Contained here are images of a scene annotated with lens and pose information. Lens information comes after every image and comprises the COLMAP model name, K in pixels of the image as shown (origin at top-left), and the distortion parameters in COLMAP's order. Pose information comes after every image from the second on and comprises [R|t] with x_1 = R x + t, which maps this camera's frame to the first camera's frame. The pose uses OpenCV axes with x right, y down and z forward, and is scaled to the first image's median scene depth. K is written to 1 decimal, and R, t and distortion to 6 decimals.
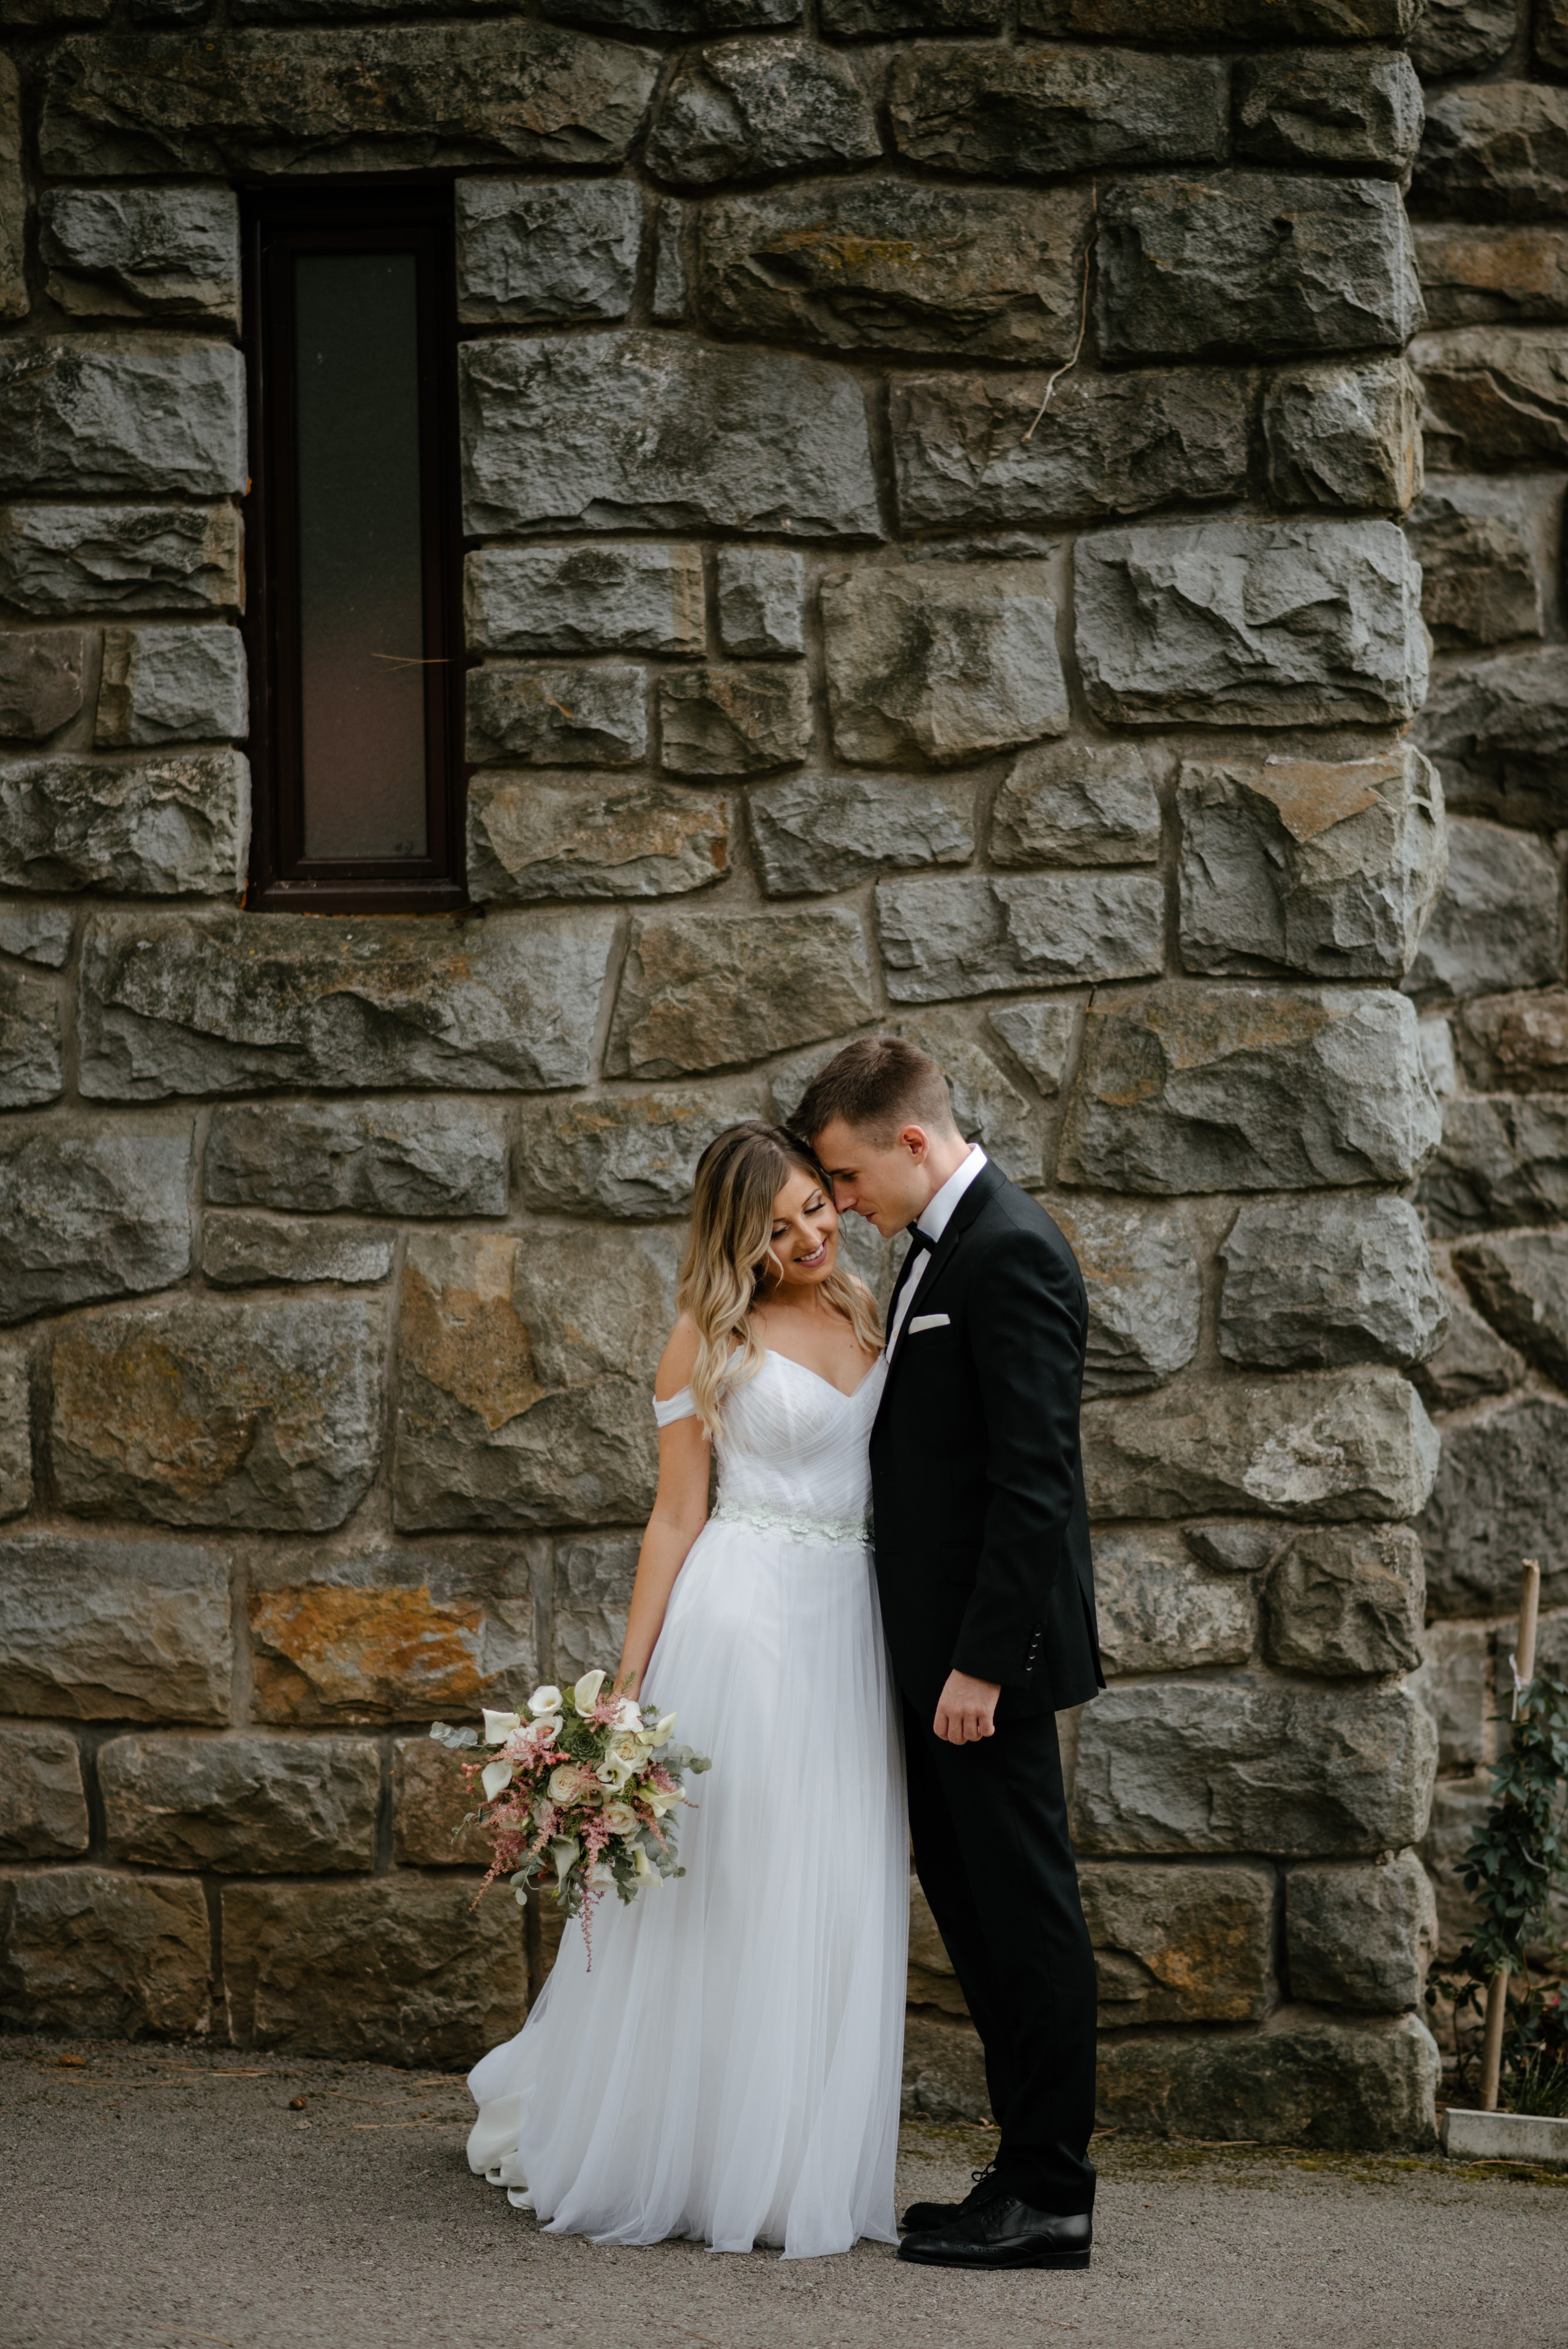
lens RADIAL K [[9196.1, 0, 968.8], [0, 9196.1, 1238.0], [0, 0, 1]] dist [0.200527, 0.000000]
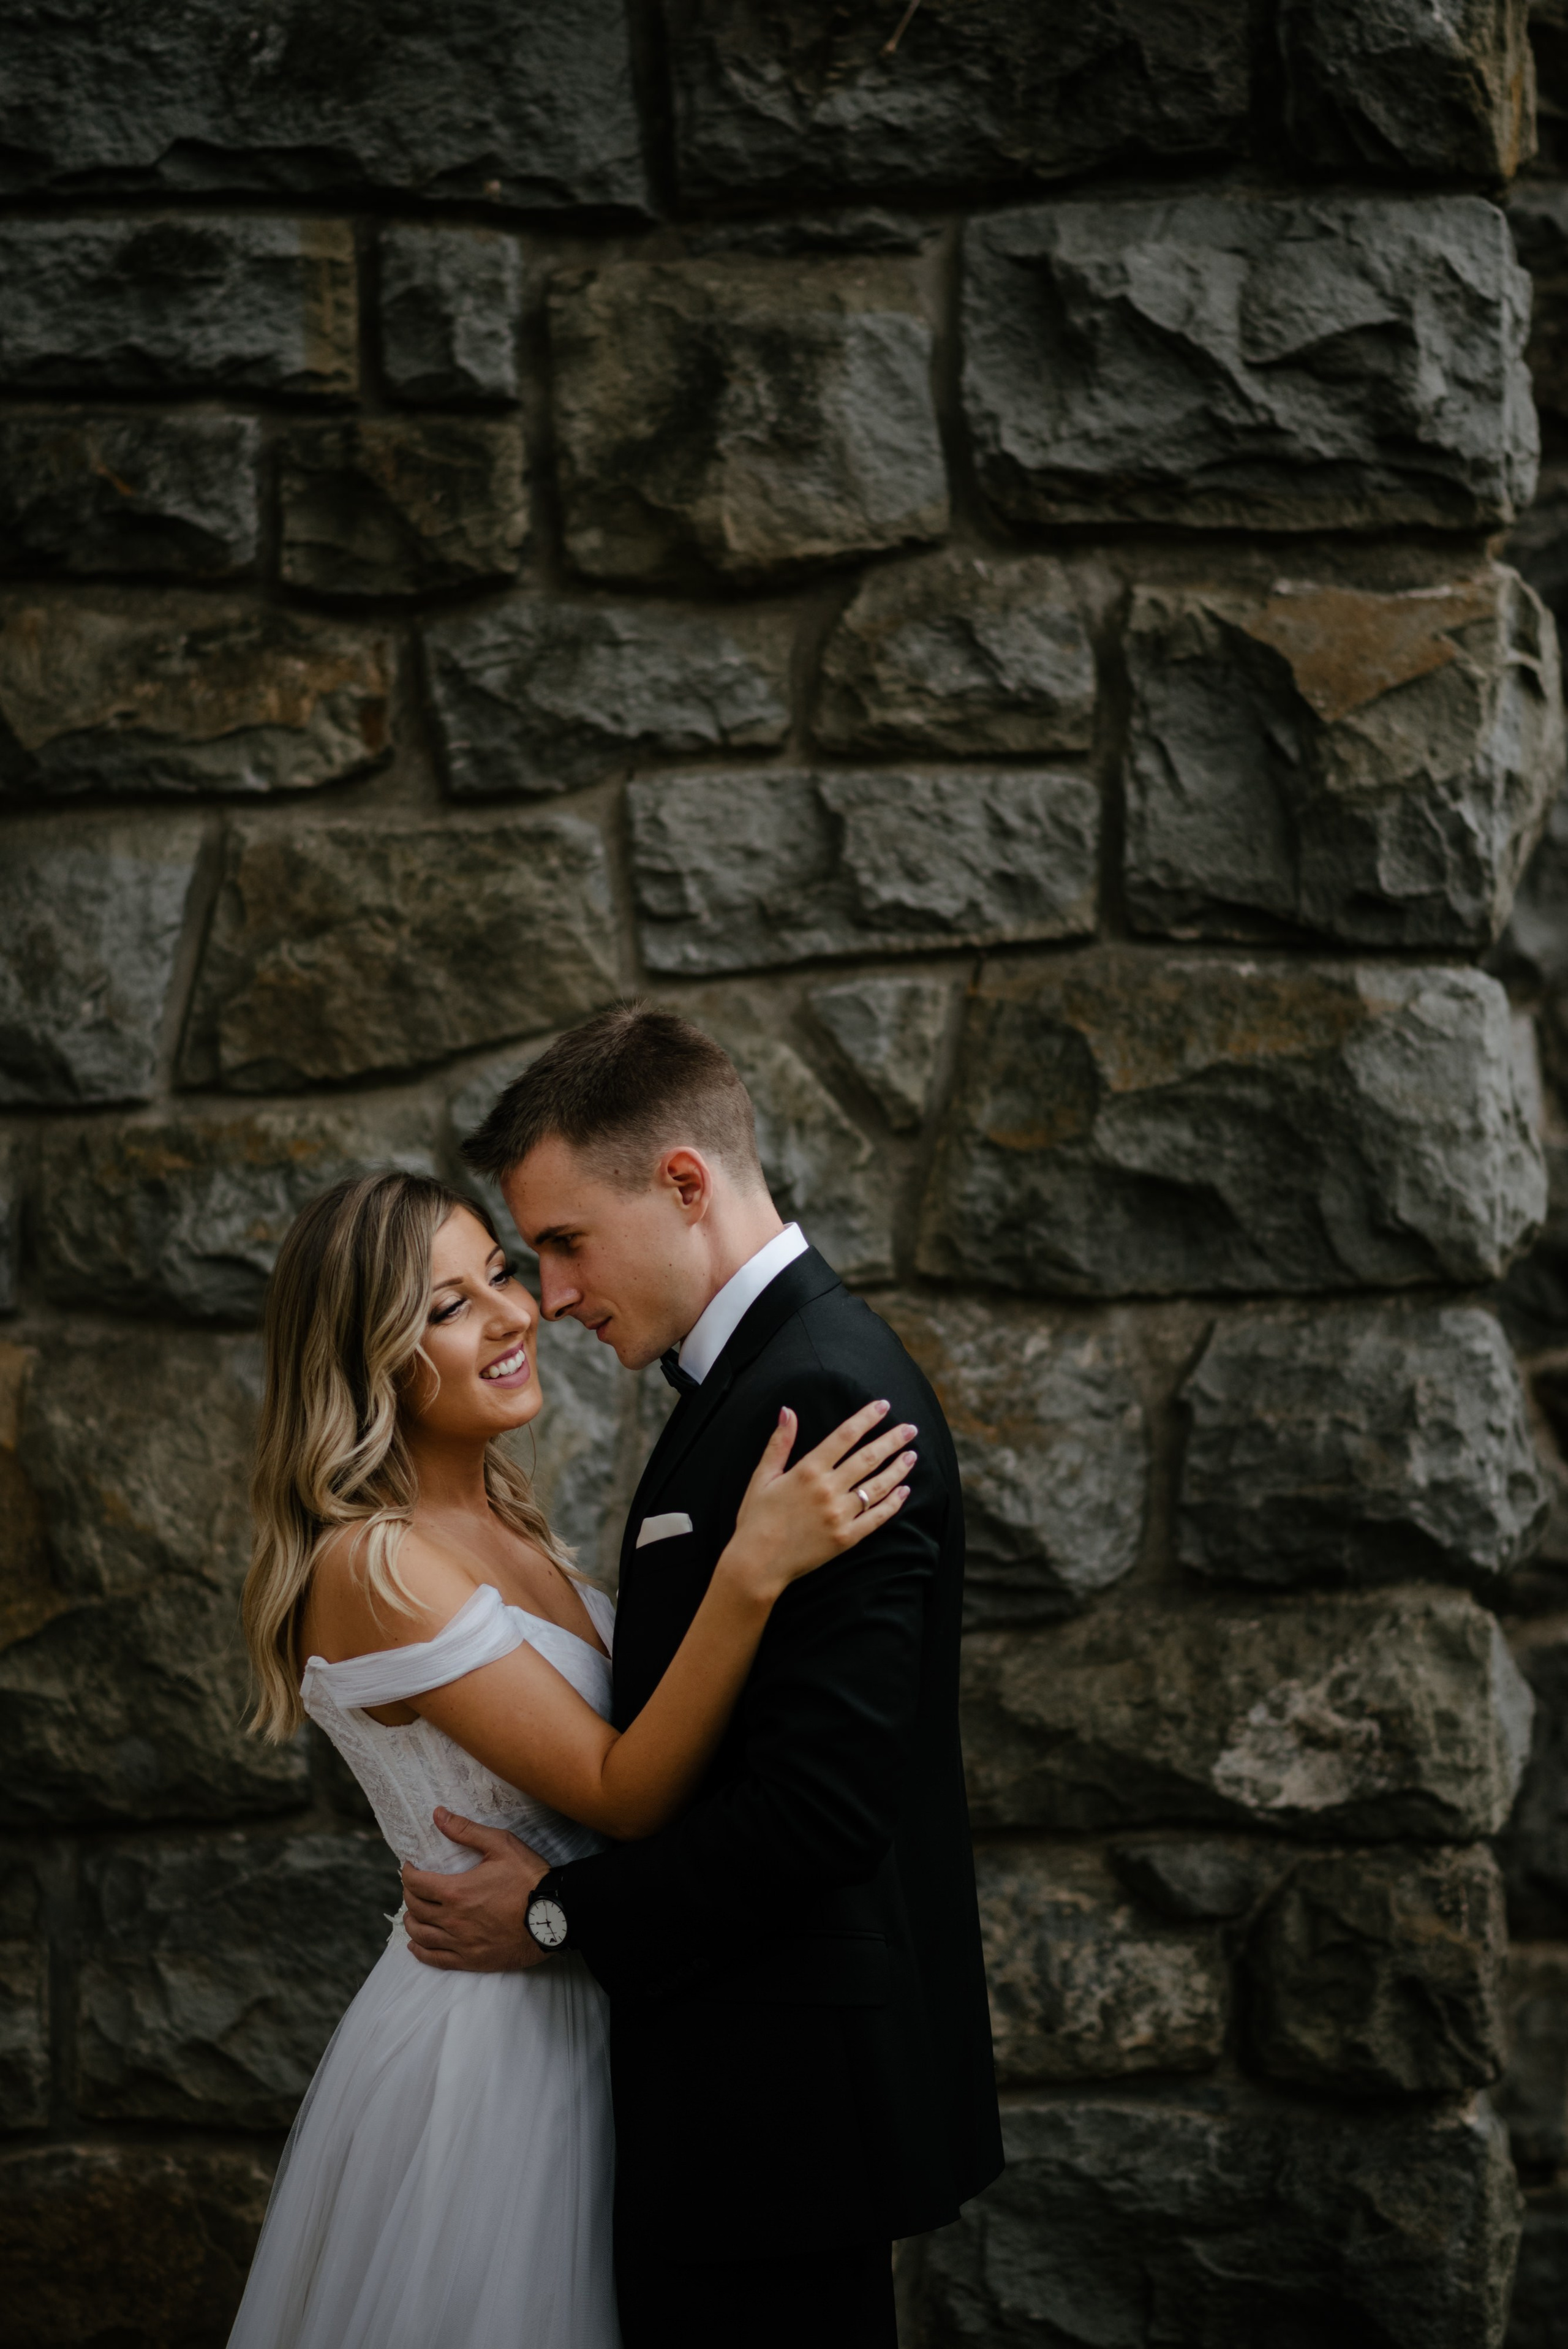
lens RADIAL K [[9196.1, 0, 780.9], [0, 9196.1, 1175.3], [0, 0, 1]] dist [0.200527, 0.000000]
pose [[0.999747, 0.018691, -0.012485, 0.008199], [-0.018783, 0.999797, -0.007268, -0.007976], [0.012347, 0.007501, 0.999896, 0.390851]]
